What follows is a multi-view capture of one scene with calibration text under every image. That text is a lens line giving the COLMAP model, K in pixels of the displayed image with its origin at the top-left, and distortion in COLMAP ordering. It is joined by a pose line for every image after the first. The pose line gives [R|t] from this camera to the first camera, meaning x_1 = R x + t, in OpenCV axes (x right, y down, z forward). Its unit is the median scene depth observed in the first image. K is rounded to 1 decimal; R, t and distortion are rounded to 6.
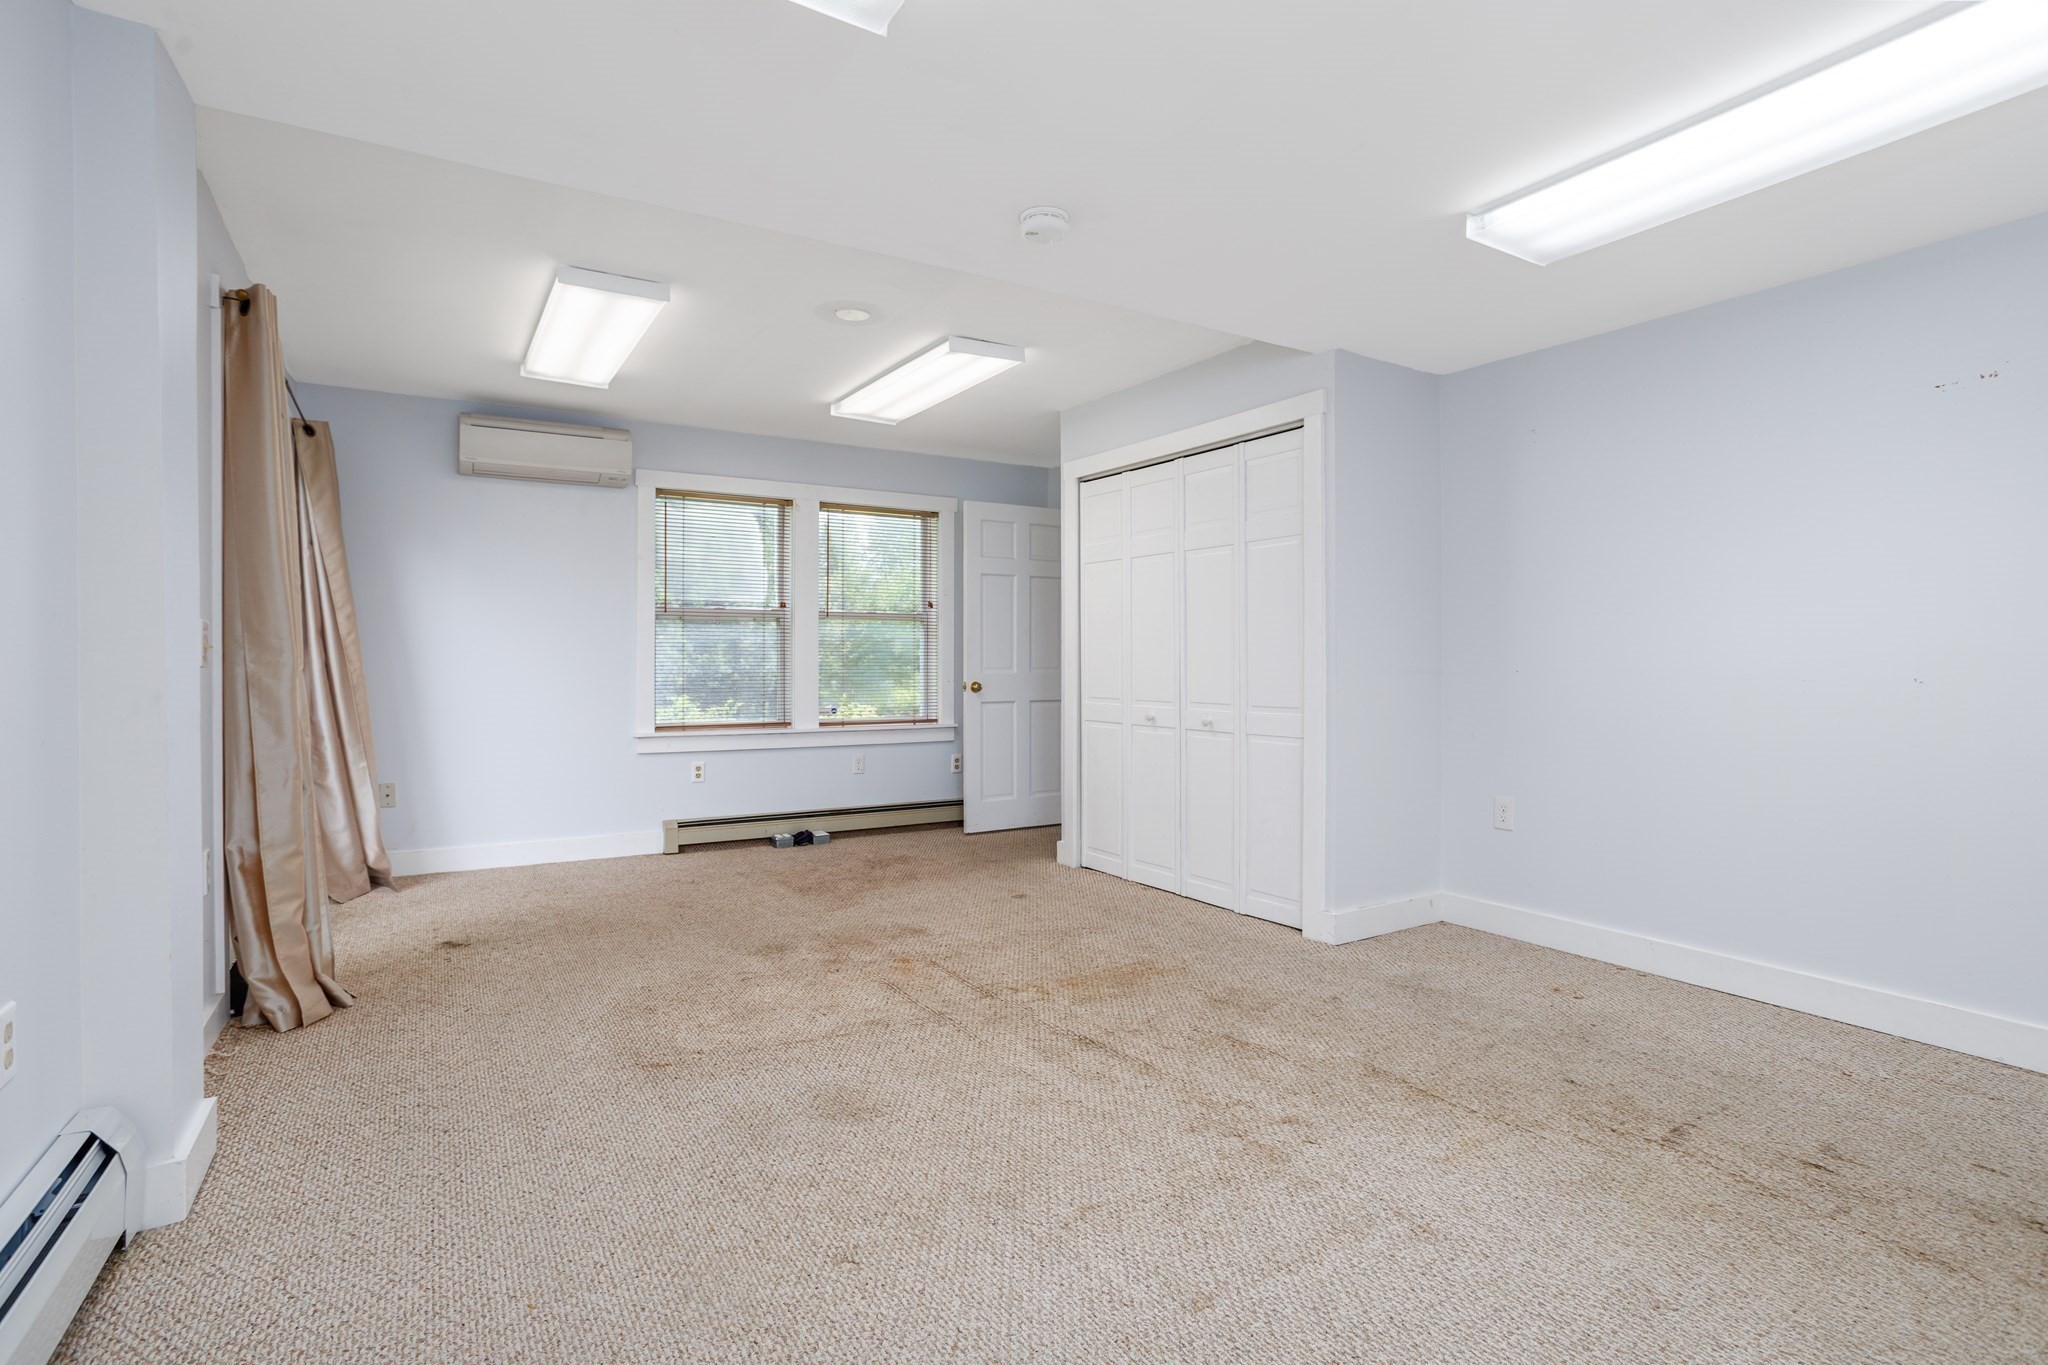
lens RADIAL K [[1006.6, 0, 1024.7], [0, 1006.6, 659.0], [0, 0, 1]] dist [-0.055940, 0.035167]
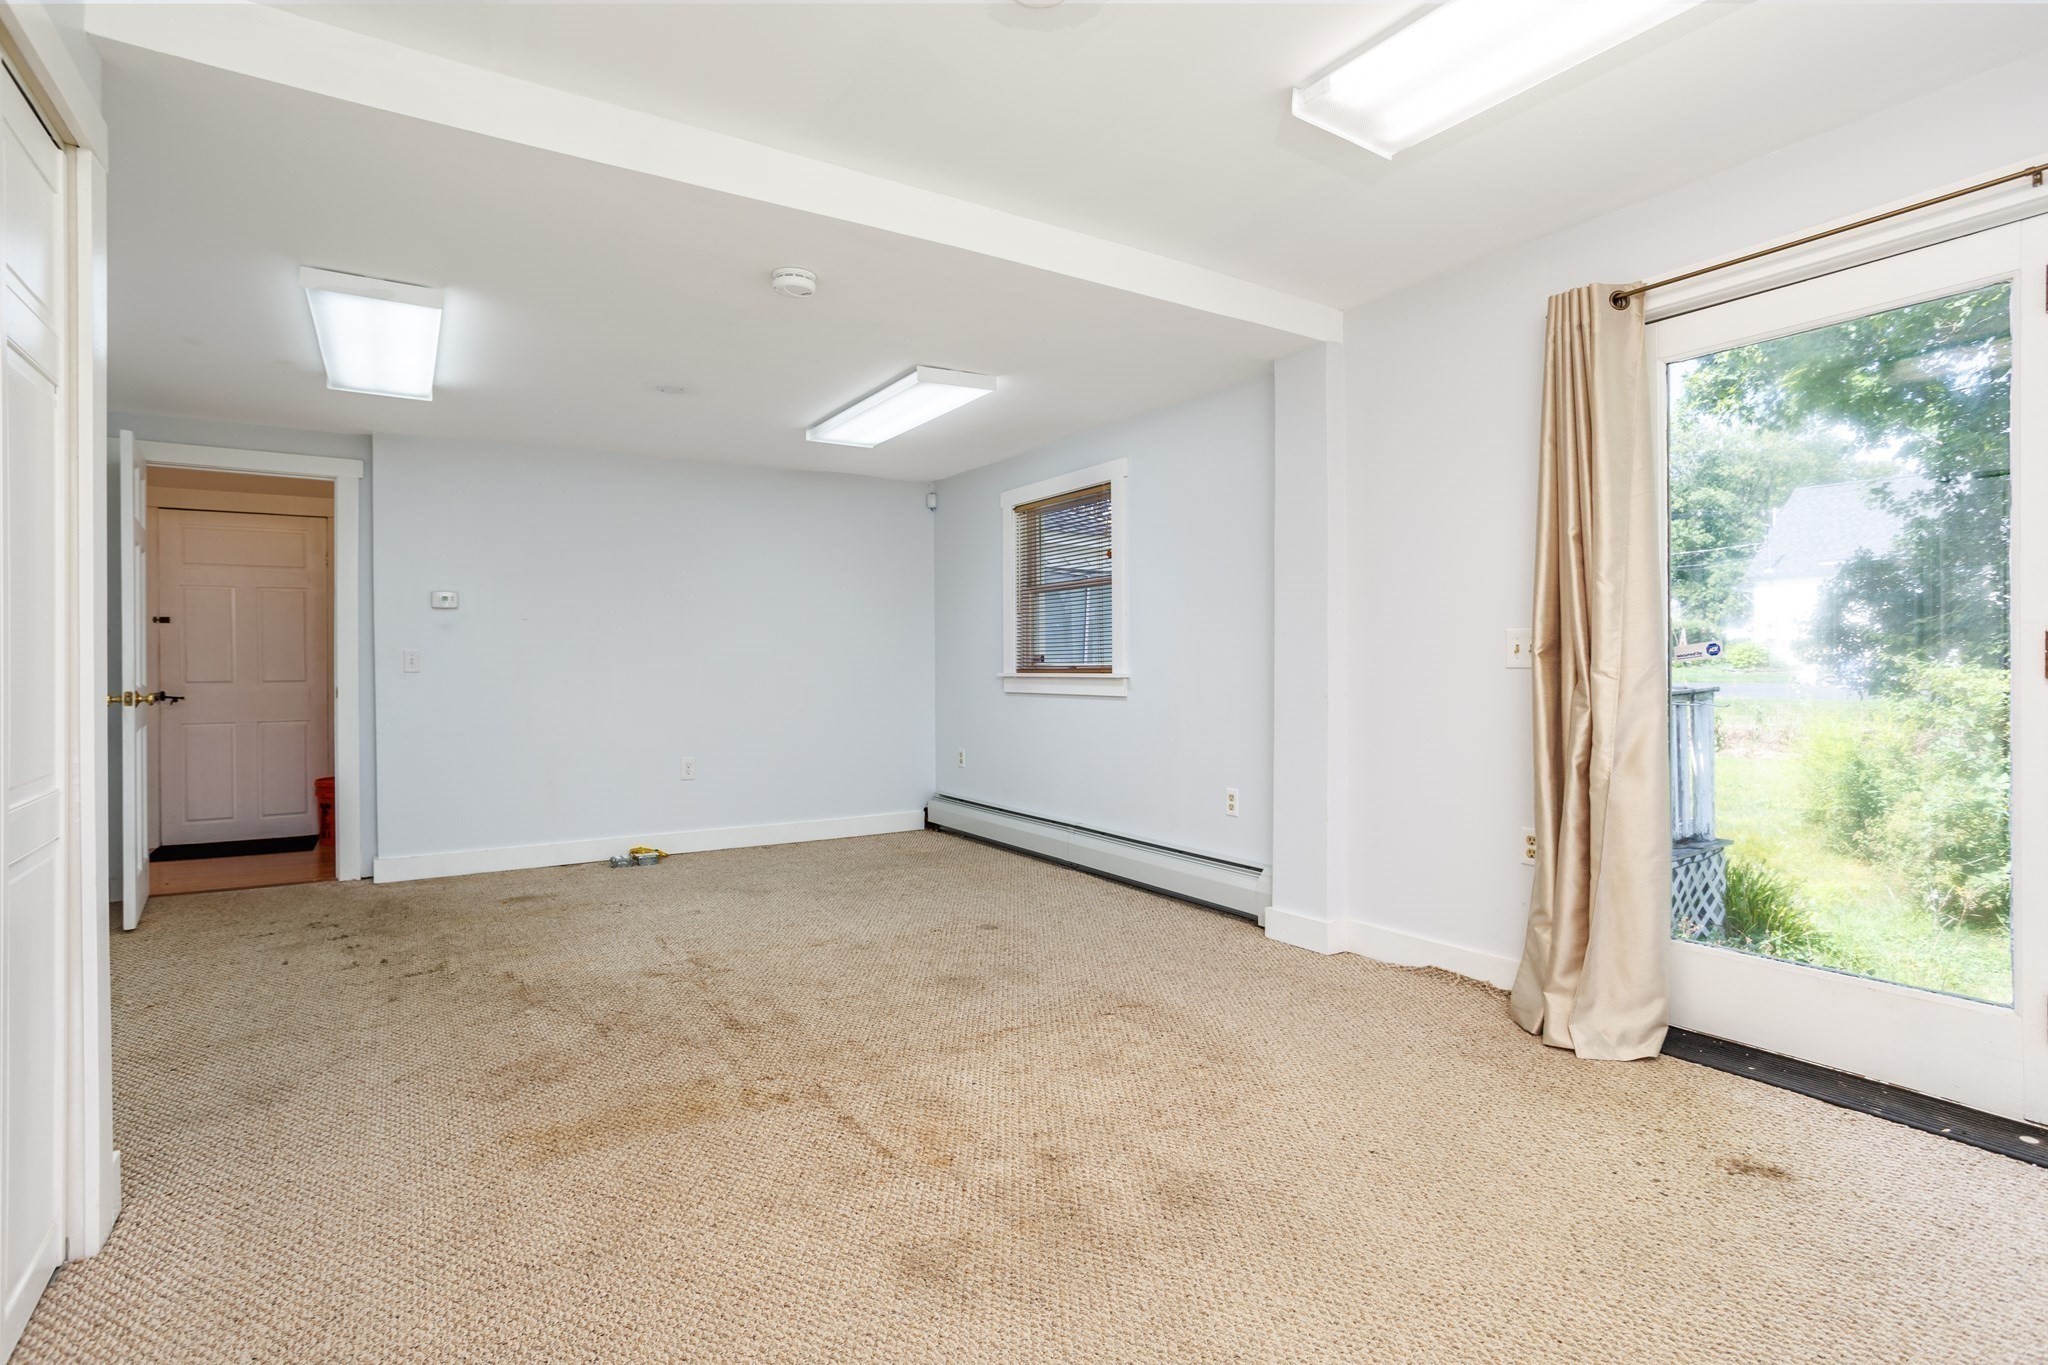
lens RADIAL K [[995.4, 0, 1023.2], [0, 995.4, 664.6], [0, 0, 1]] dist [-0.055647, 0.034262]
pose [[-0.999752, 0.005551, -0.021573, -0.148870], [0.005656, 0.999972, -0.004800, 0.005318], [0.021546, -0.004921, -0.999756, 1.464973]]
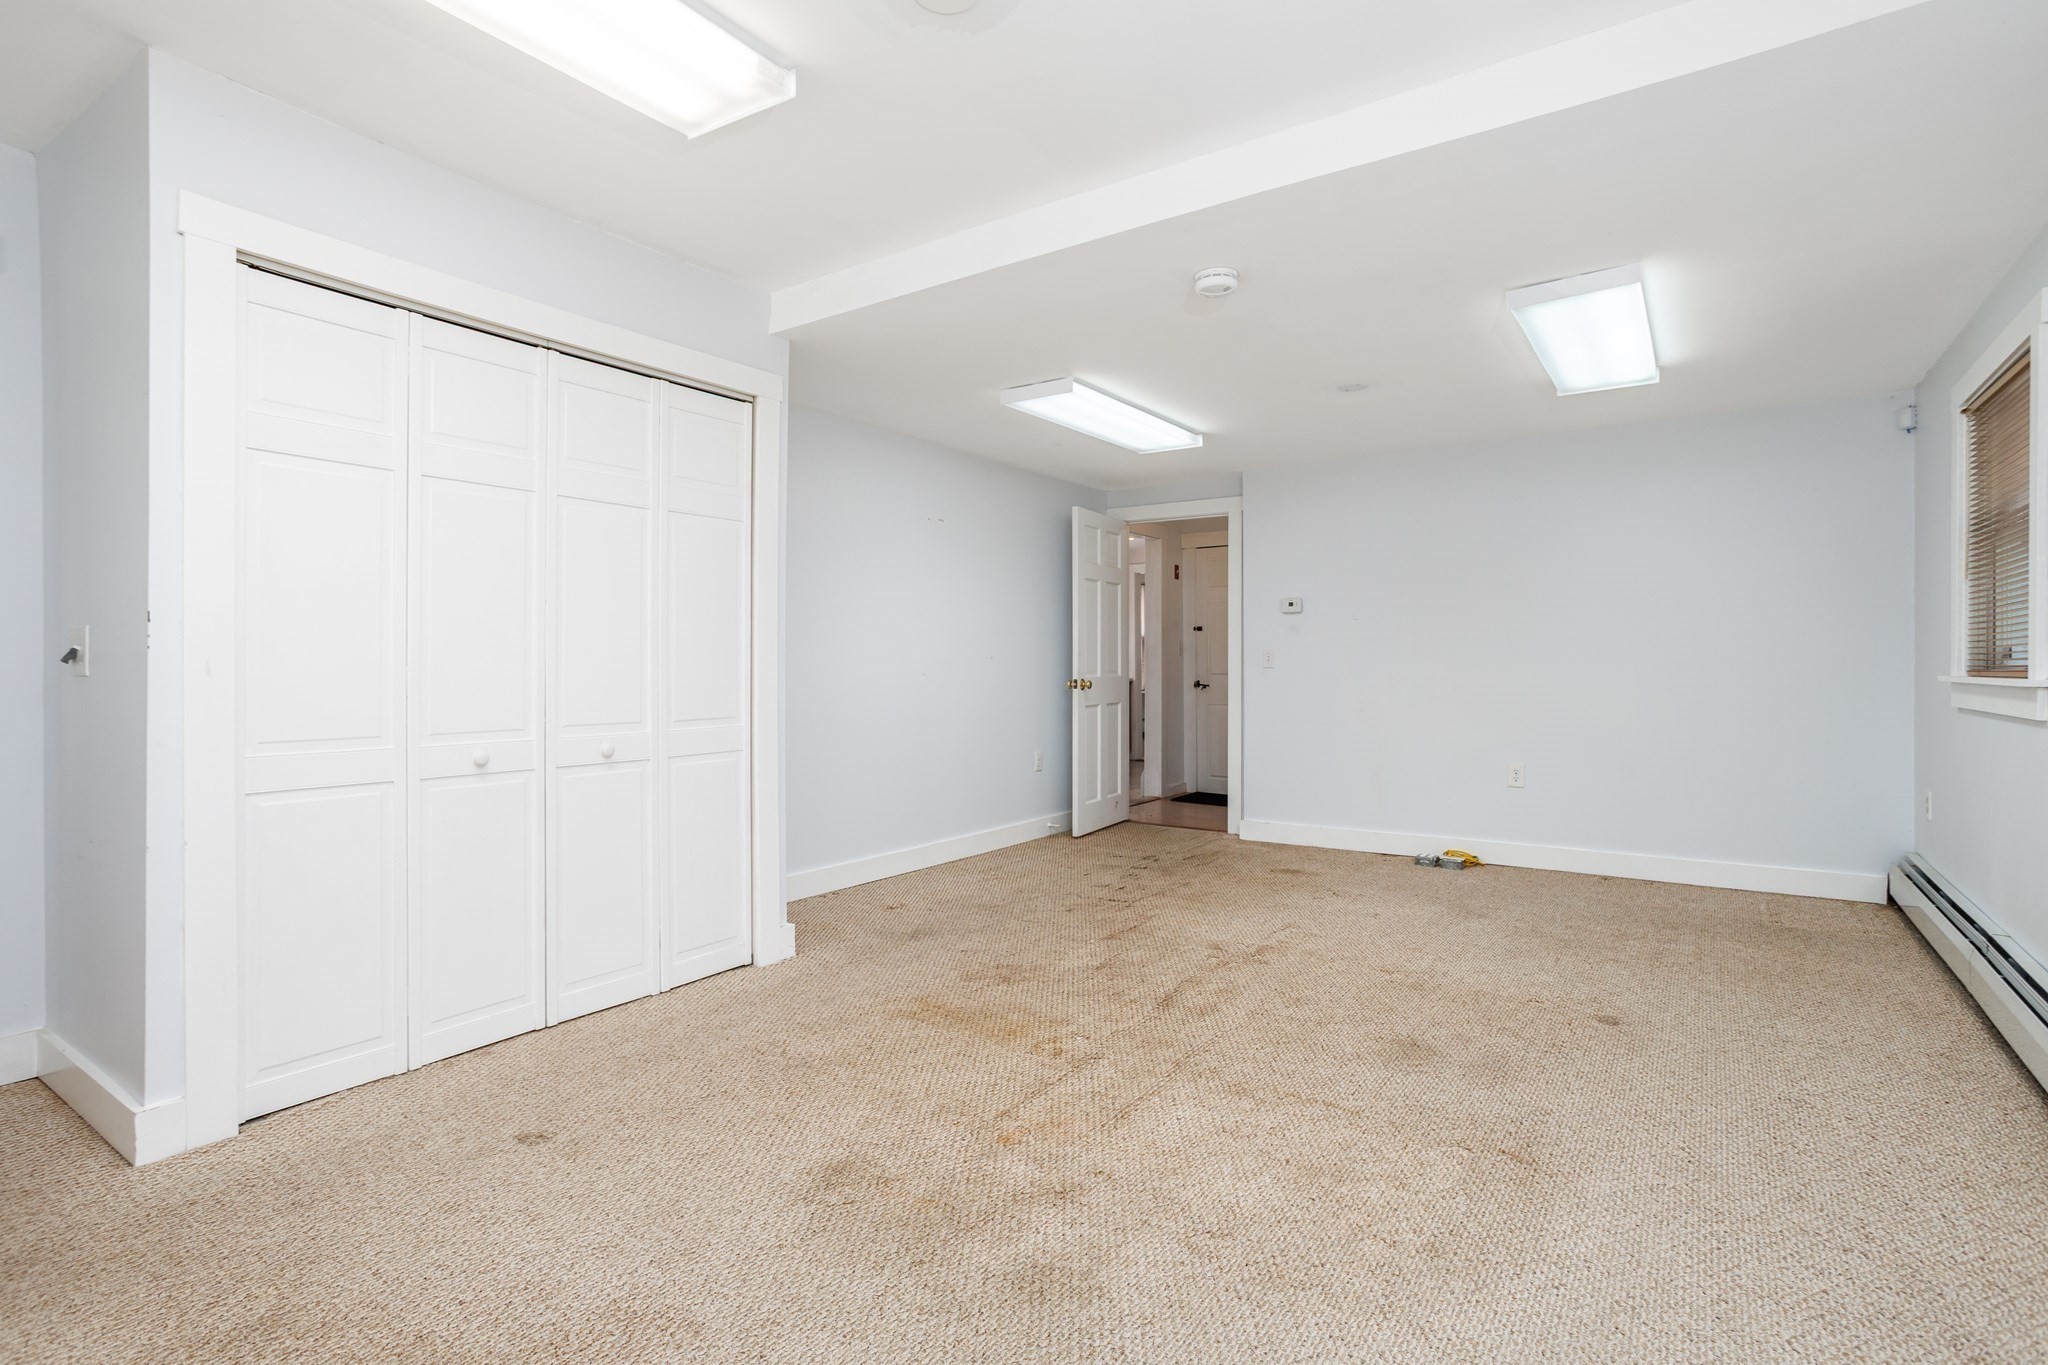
lens RADIAL K [[995.4, 0, 1023.2], [0, 995.4, 664.6], [0, 0, 1]] dist [-0.055647, 0.034262]
pose [[-0.406126, 0.001017, 0.913816, -0.634119], [-0.002621, 0.999994, -0.002278, 0.004205], [-0.913813, -0.003320, -0.406121, 1.143297]]
